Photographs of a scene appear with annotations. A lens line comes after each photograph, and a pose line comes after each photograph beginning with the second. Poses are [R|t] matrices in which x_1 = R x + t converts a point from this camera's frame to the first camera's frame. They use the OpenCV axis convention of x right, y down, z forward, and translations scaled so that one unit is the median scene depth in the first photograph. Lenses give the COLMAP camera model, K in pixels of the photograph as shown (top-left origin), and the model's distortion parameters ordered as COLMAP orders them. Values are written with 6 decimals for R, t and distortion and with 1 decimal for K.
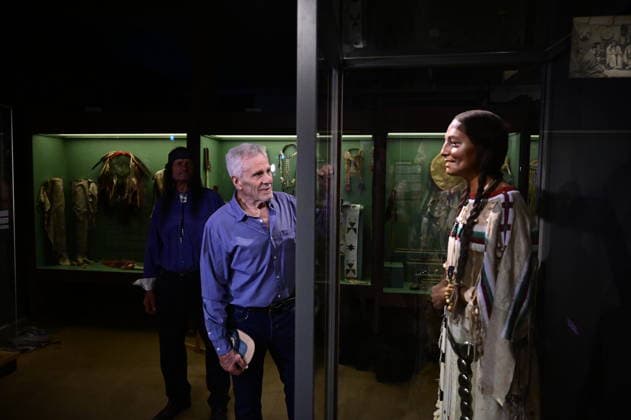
lens RADIAL K [[416.2, 0, 313.5], [0, 416.2, 207.6], [0, 0, 1]] dist [0.001666, -0.012115]
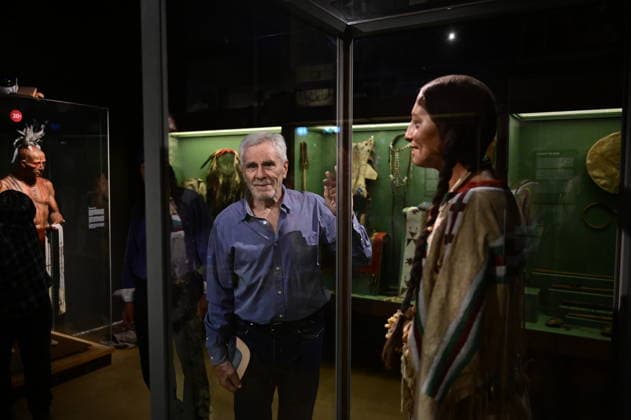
lens RADIAL K [[493.6, 0, 313.2], [0, 493.6, 215.4], [0, 0, 1]] dist [-0.003183, -0.002441]
pose [[0.930468, 0.021062, -0.365767, 0.193835], [-0.018919, 0.999776, 0.009443, 0.001540], [0.365884, -0.001866, 0.930659, 0.048295]]
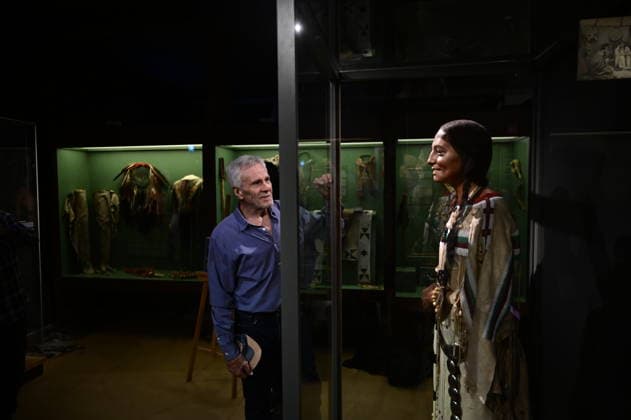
lens RADIAL K [[416.2, 0, 318.1], [0, 416.2, 208.5], [0, 0, 1]] dist [0.001666, -0.012115]
pose [[0.998956, -0.016880, -0.042454, 0.030021], [0.016382, 0.999793, -0.012071, -0.002307], [0.042649, 0.011363, 0.999026, -0.020936]]
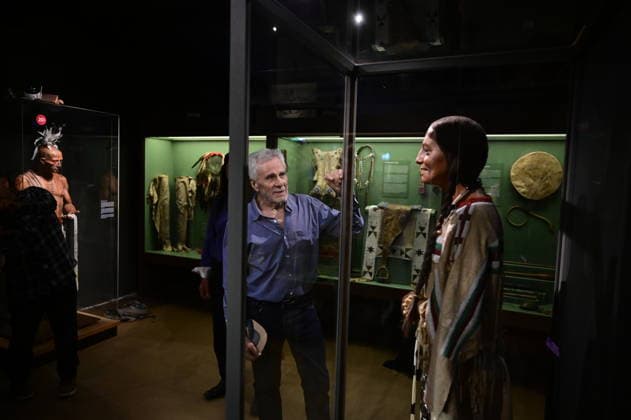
lens RADIAL K [[416.2, 0, 312.4], [0, 416.2, 211.0], [0, 0, 1]] dist [0.001666, -0.012115]
pose [[0.962184, 0.042720, -0.269030, 0.137673], [-0.040264, 0.999082, 0.014641, -0.007144], [0.269408, -0.003255, 0.963021, -0.001763]]
